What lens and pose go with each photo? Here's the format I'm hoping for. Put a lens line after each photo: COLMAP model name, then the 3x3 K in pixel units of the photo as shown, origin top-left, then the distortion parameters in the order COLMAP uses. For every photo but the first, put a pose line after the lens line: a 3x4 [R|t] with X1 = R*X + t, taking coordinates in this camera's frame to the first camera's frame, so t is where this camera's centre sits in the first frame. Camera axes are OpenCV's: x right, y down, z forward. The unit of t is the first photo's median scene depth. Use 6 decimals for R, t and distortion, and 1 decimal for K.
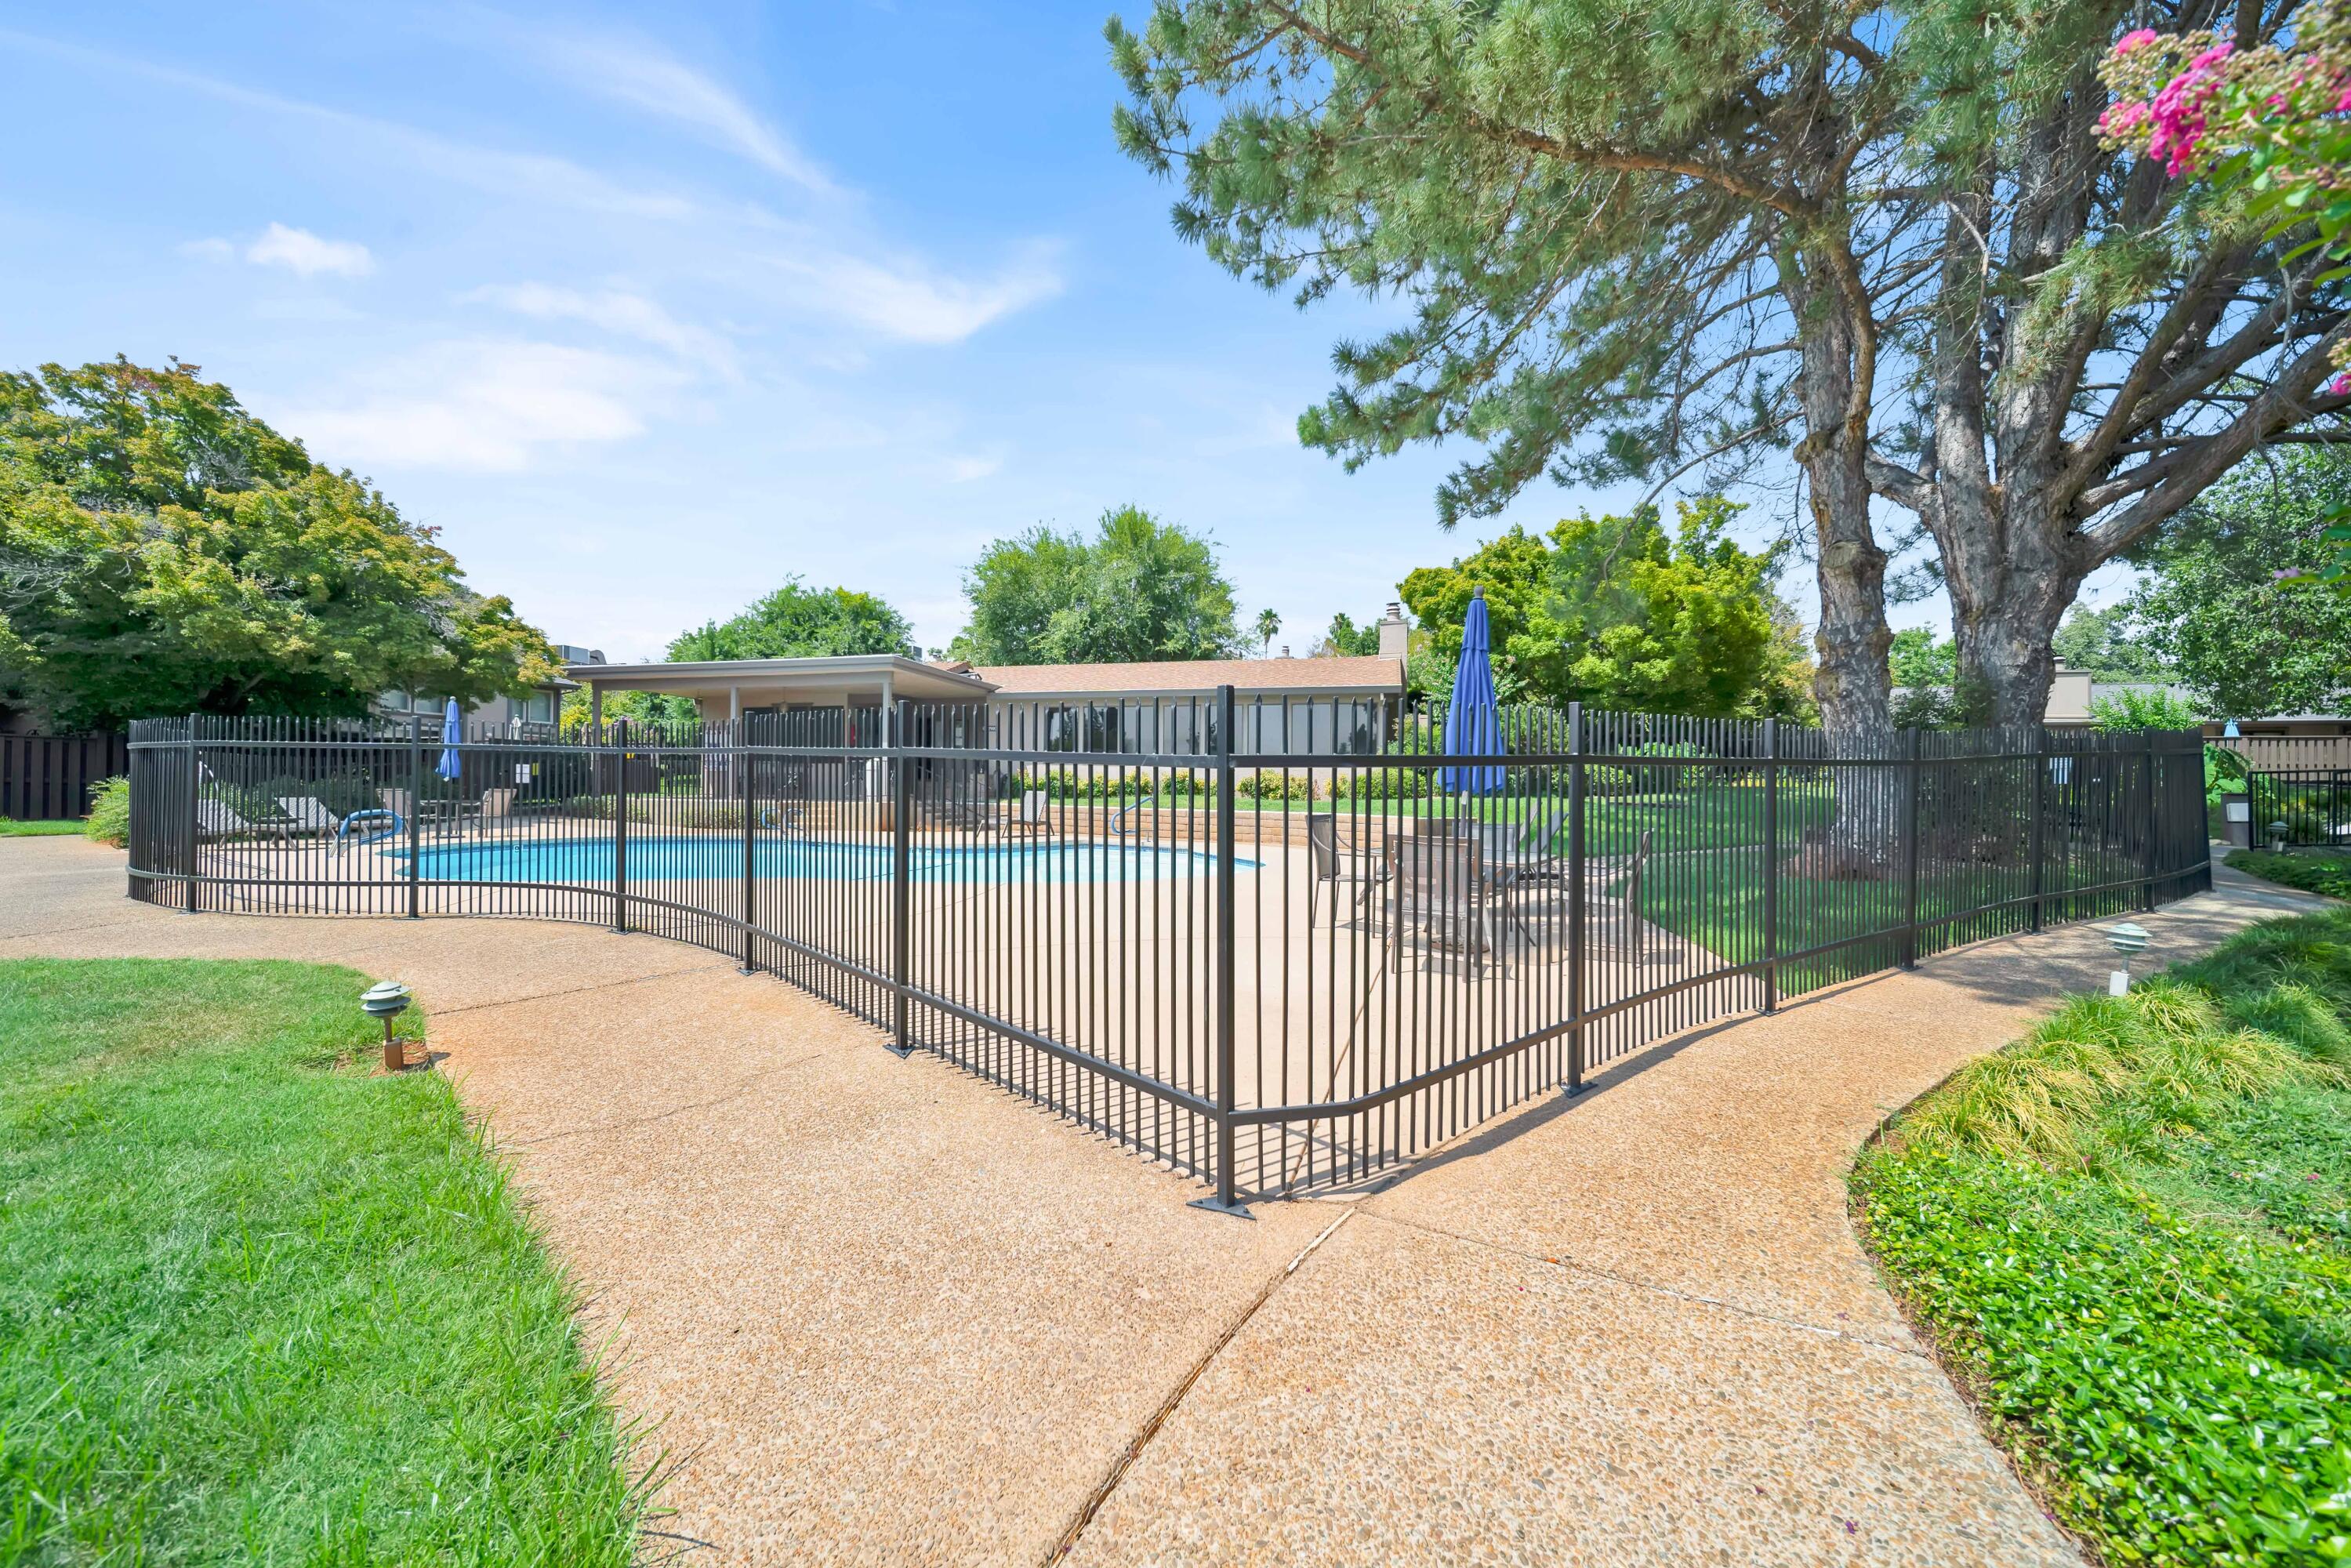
lens RADIAL K [[839.4, 0, 1178.1], [0, 839.4, 787.7], [0, 0, 1]] dist [-0.006812, -0.000629]
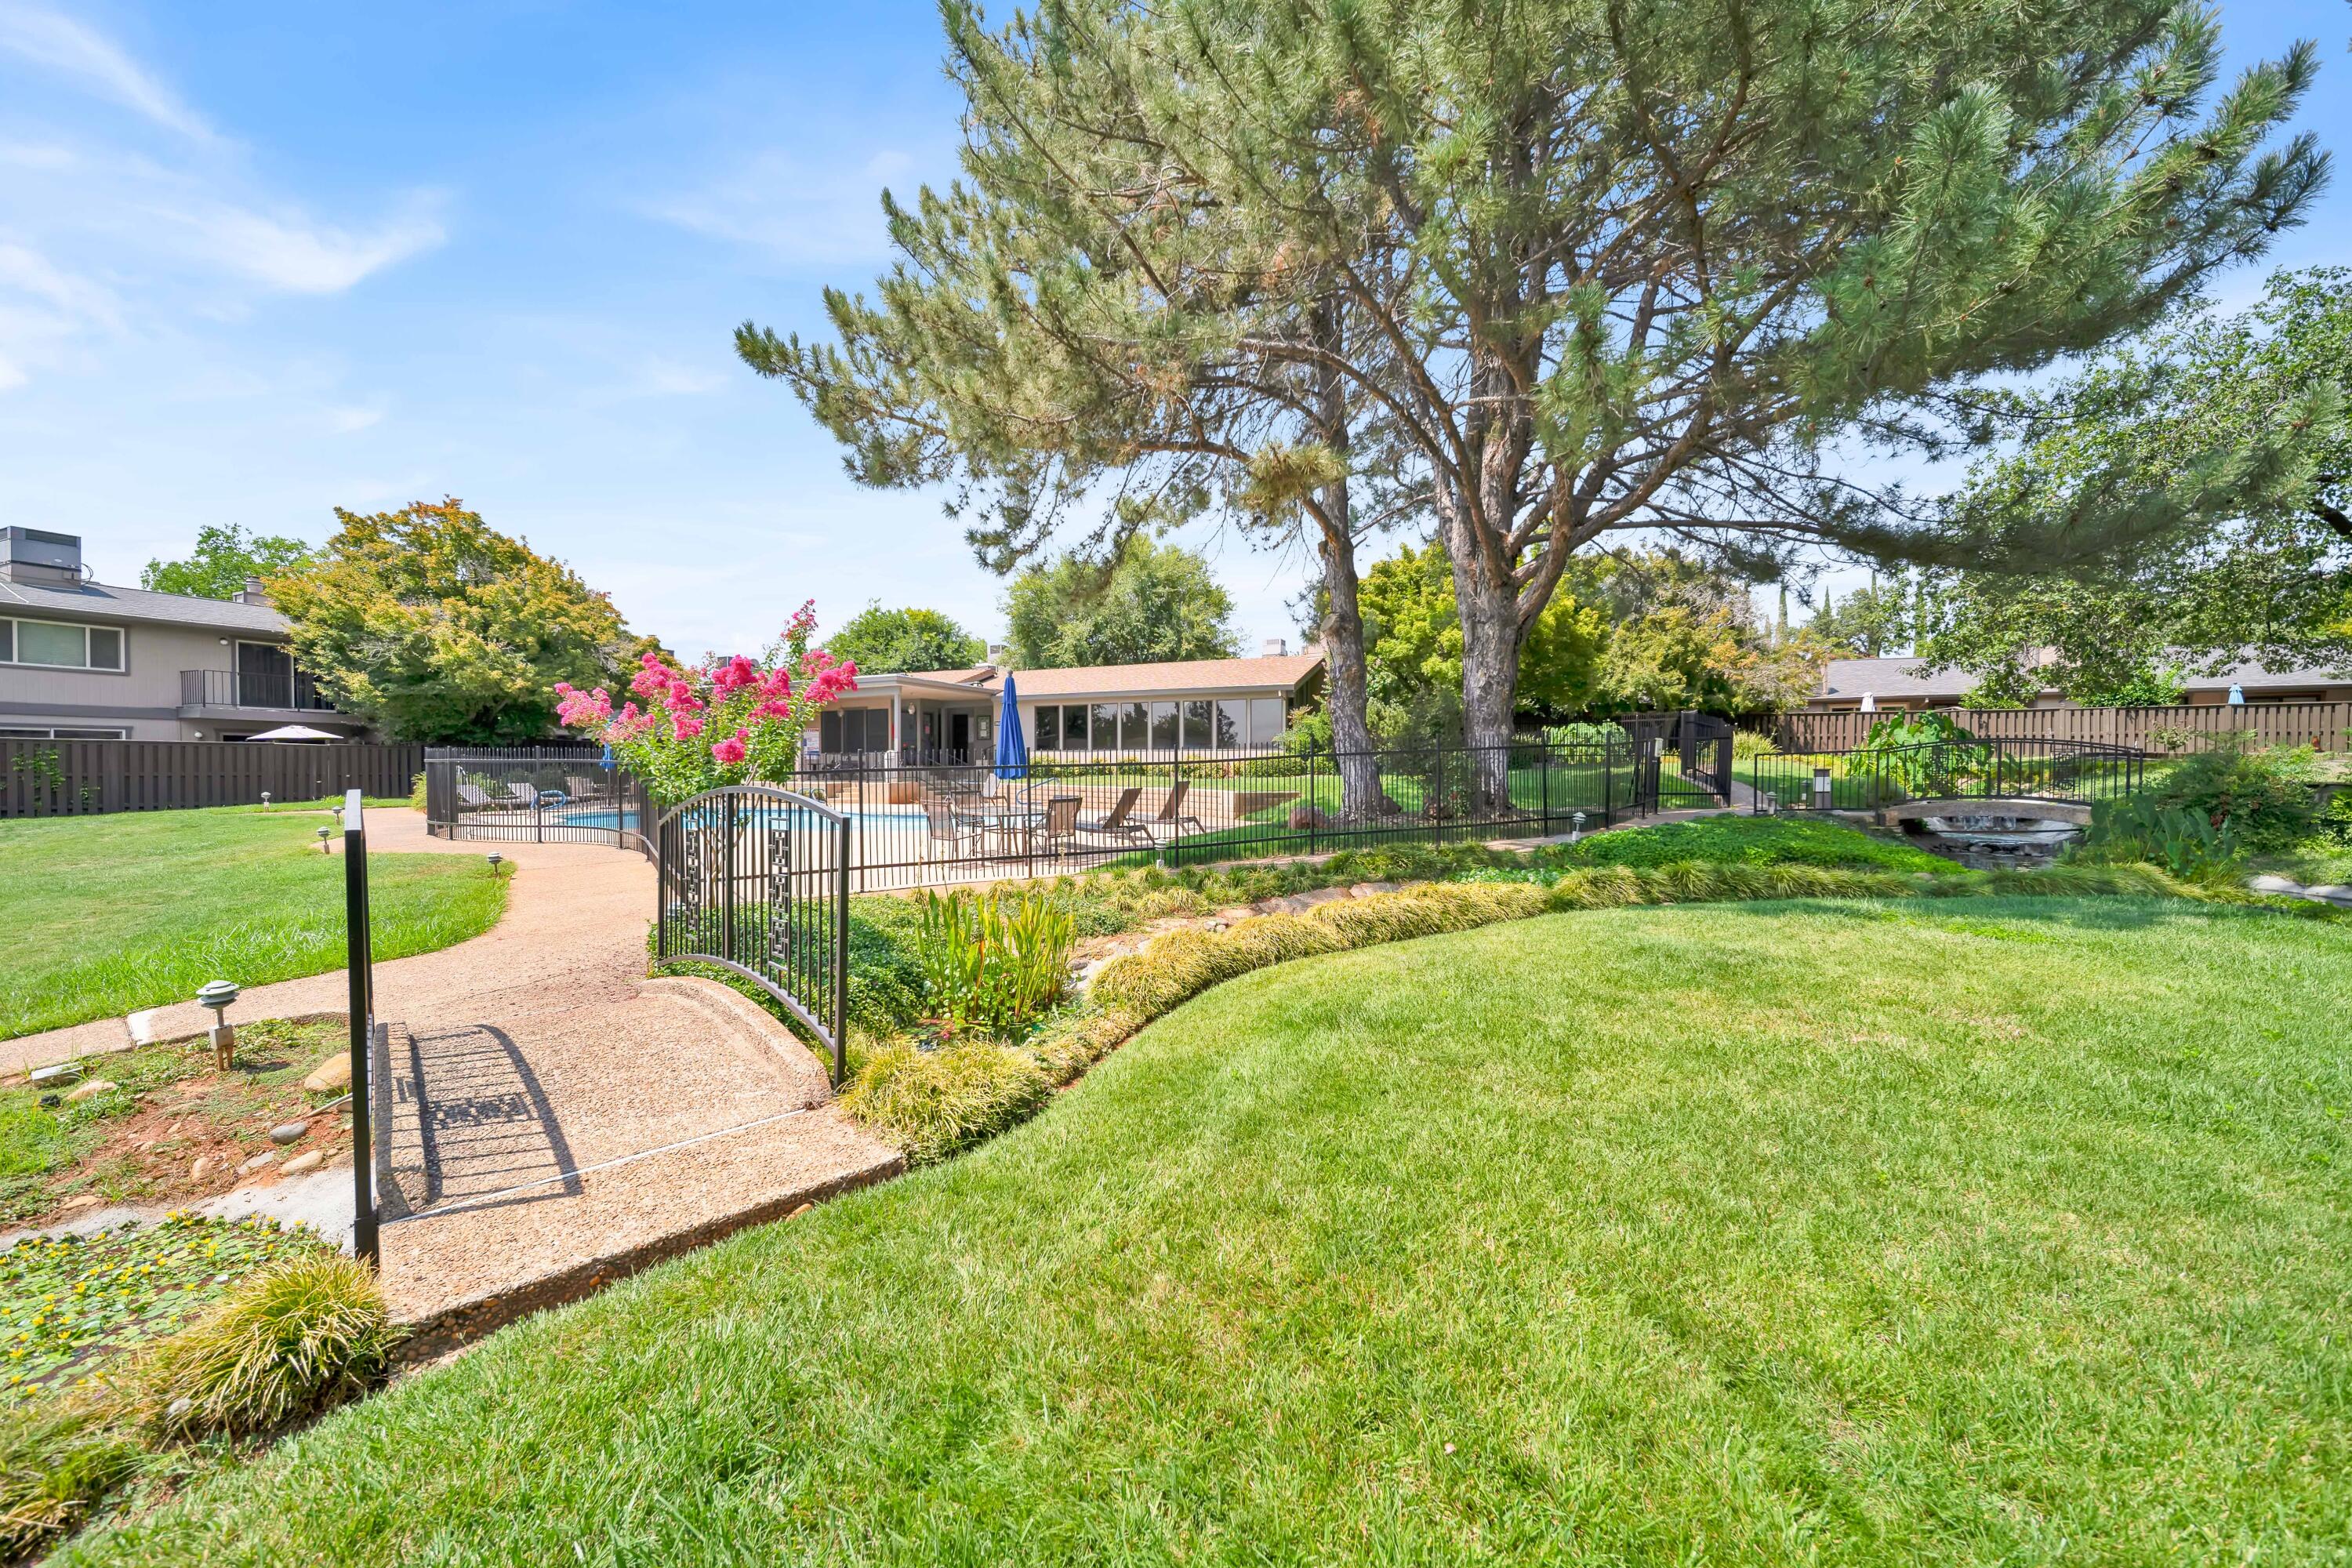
lens RADIAL K [[839.8, 0, 1175.7], [0, 839.8, 788.8], [0, 0, 1]] dist [-0.006812, -0.000629]
pose [[0.983210, -0.006269, -0.182370, 0.404517], [0.011696, 0.999520, 0.028699, -0.008017], [0.182103, -0.030350, 0.982811, -0.299064]]
